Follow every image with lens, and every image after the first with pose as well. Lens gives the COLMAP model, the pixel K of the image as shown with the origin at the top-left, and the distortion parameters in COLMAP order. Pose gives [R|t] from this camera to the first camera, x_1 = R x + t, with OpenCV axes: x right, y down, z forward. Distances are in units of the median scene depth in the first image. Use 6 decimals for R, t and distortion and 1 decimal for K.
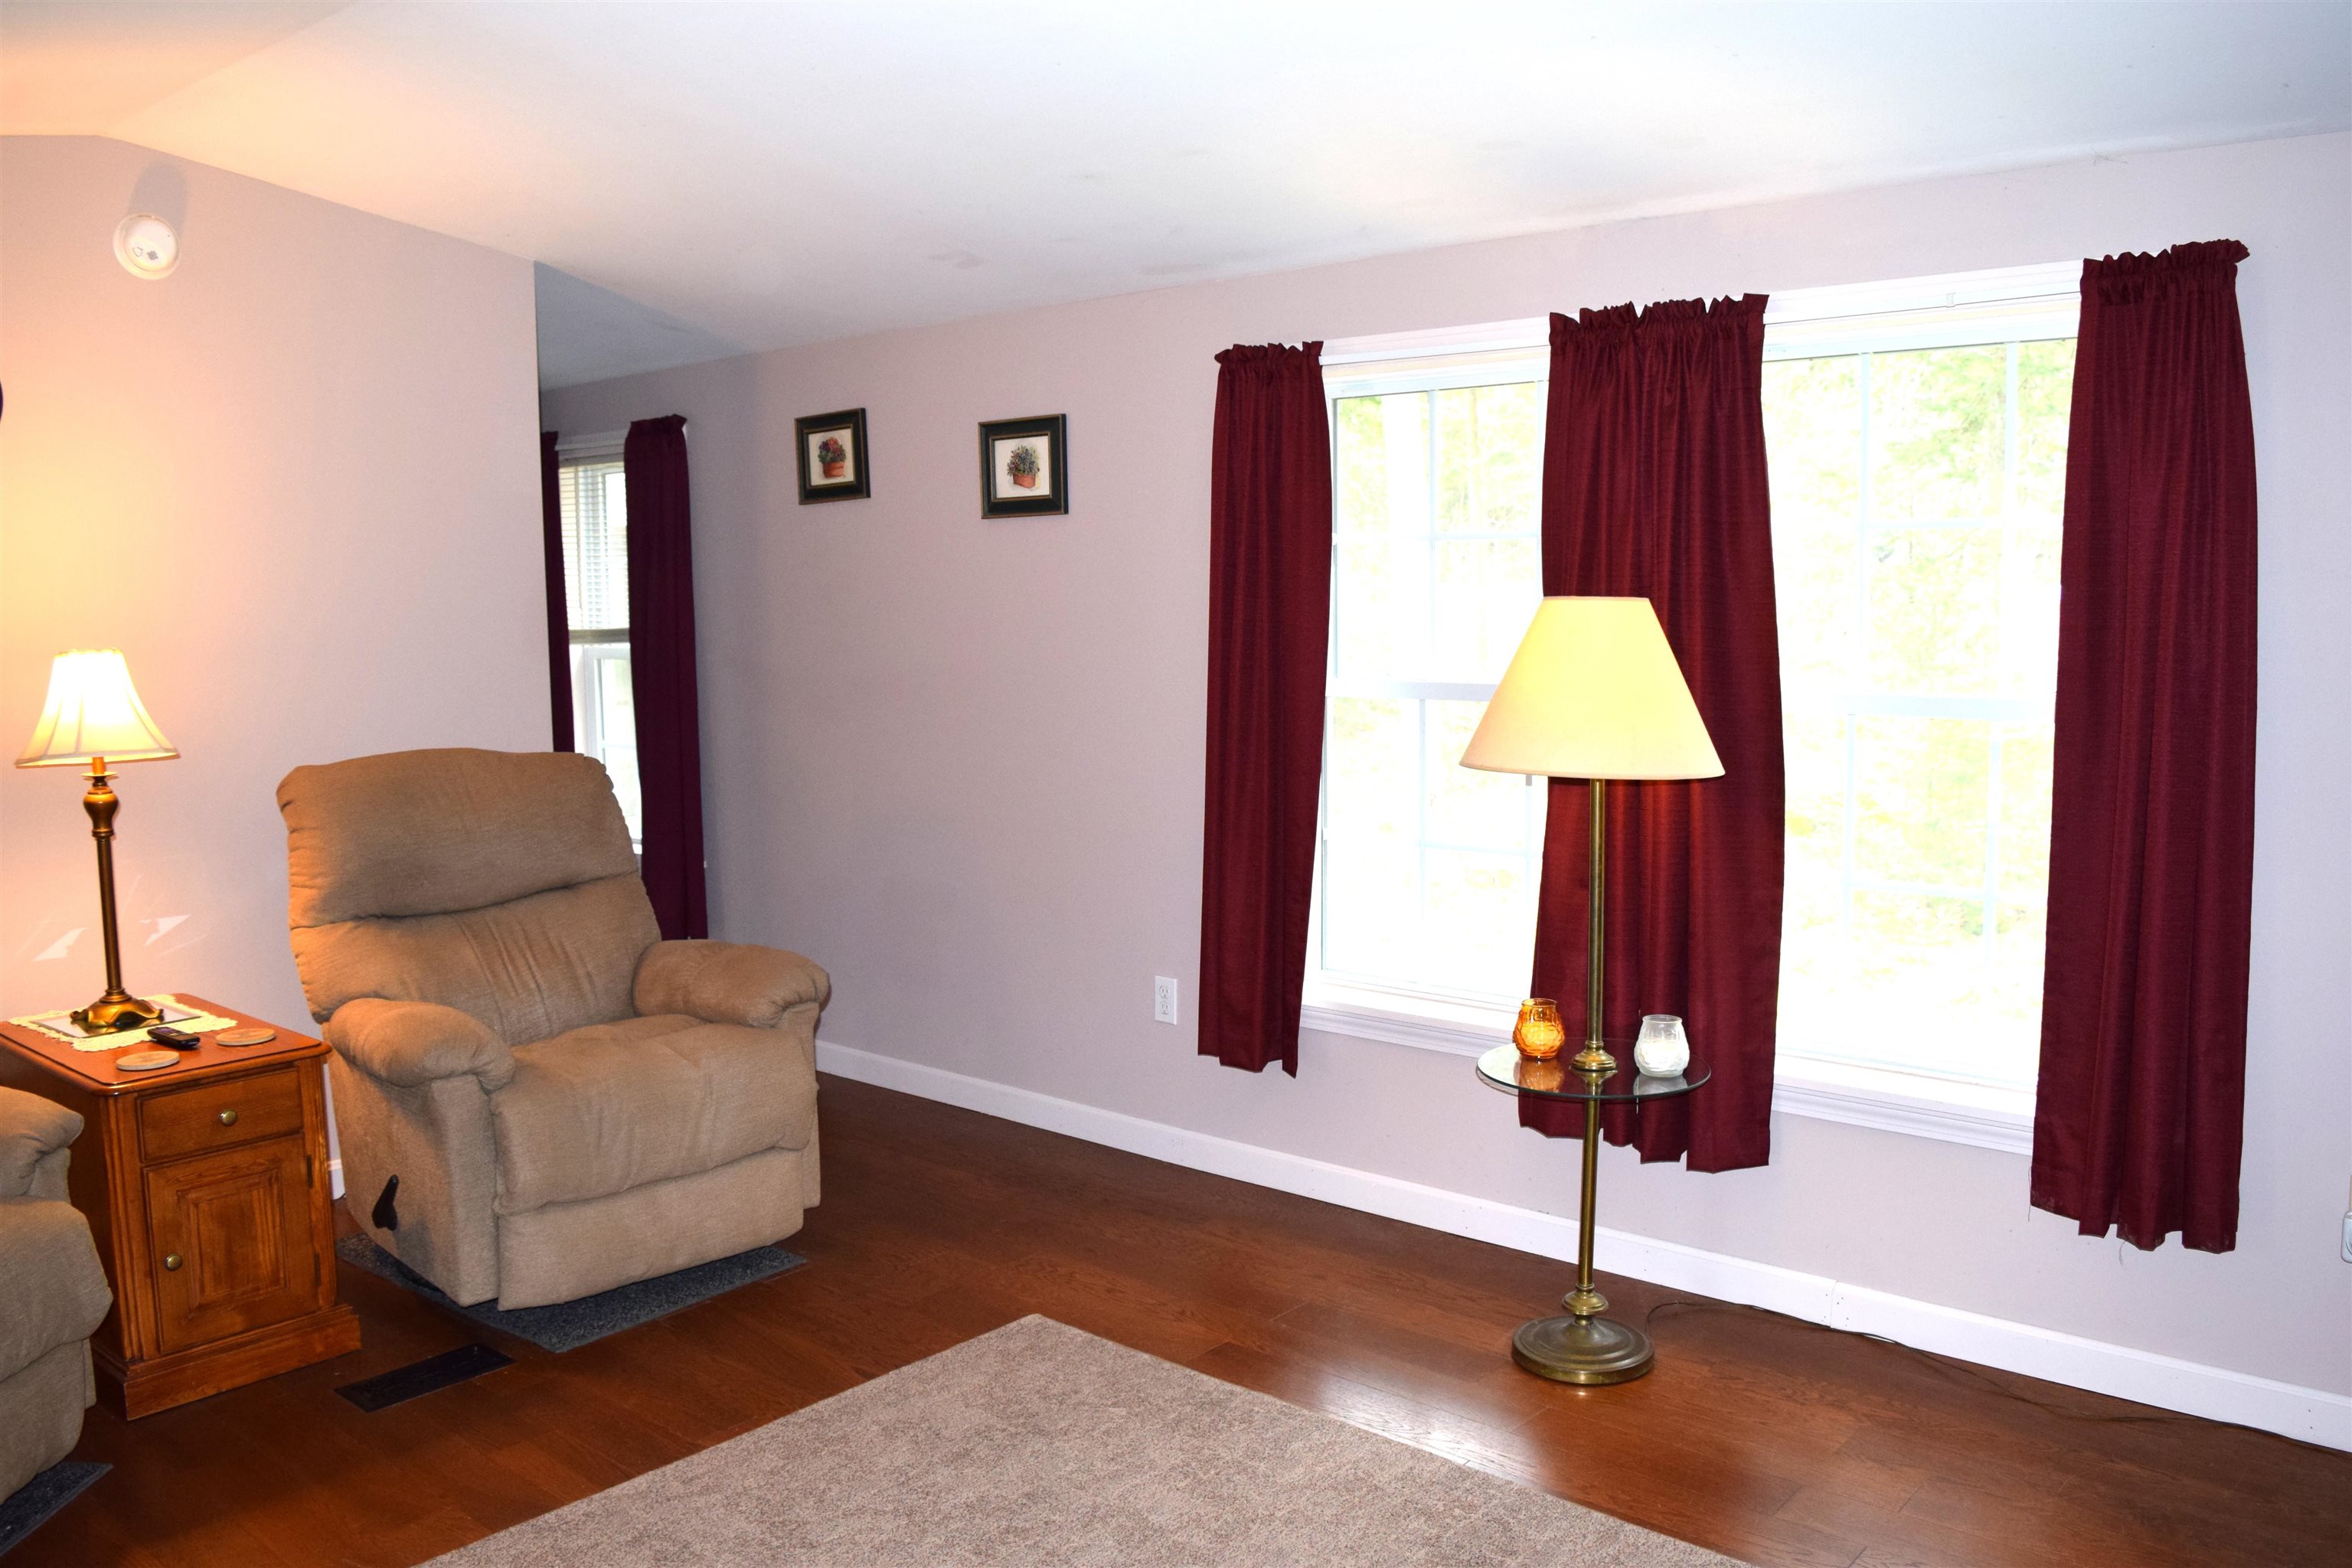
lens RADIAL K [[1837.0, 0, 1176.0], [0, 1837.0, 784.0], [0, 0, 1]] dist [-0.087519, 0.003729]
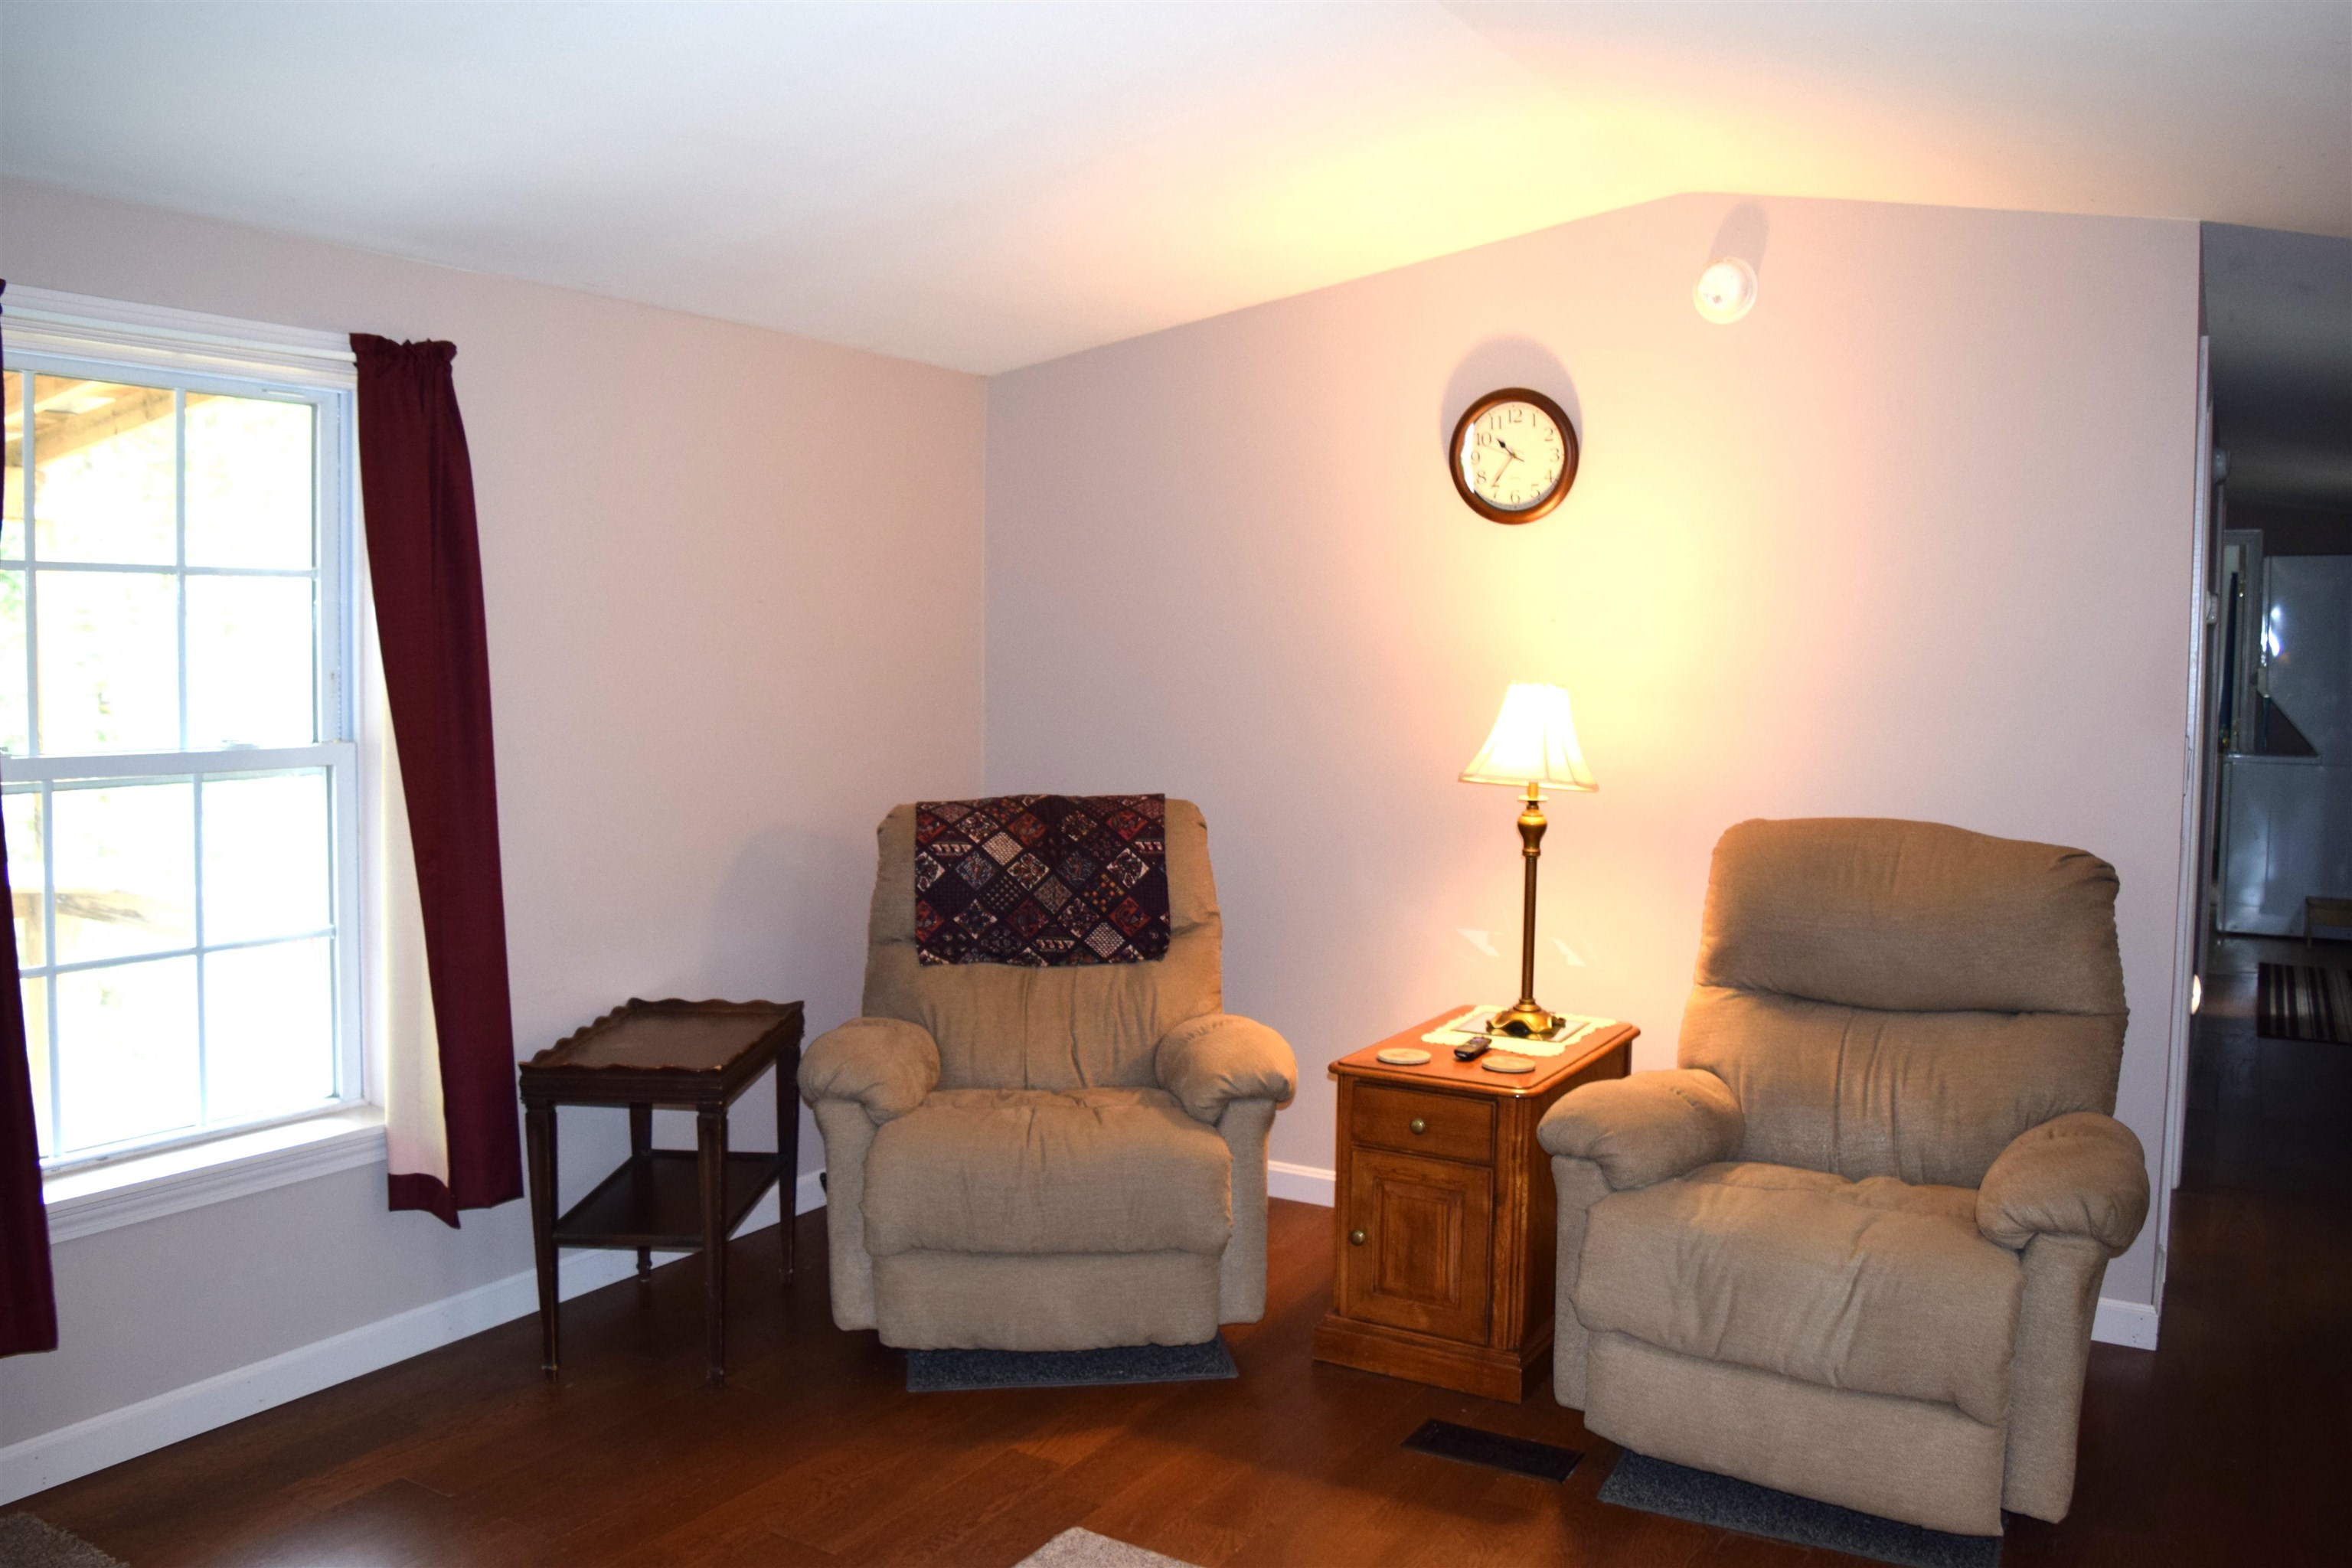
lens RADIAL K [[1837.0, 0, 1176.0], [0, 1837.0, 784.0], [0, 0, 1]] dist [-0.087519, 0.003729]
pose [[0.161492, 0.087138, -0.983019, 0.446238], [-0.116614, 0.990800, 0.068670, -0.064662], [0.979960, 0.103544, 0.170168, 0.597240]]
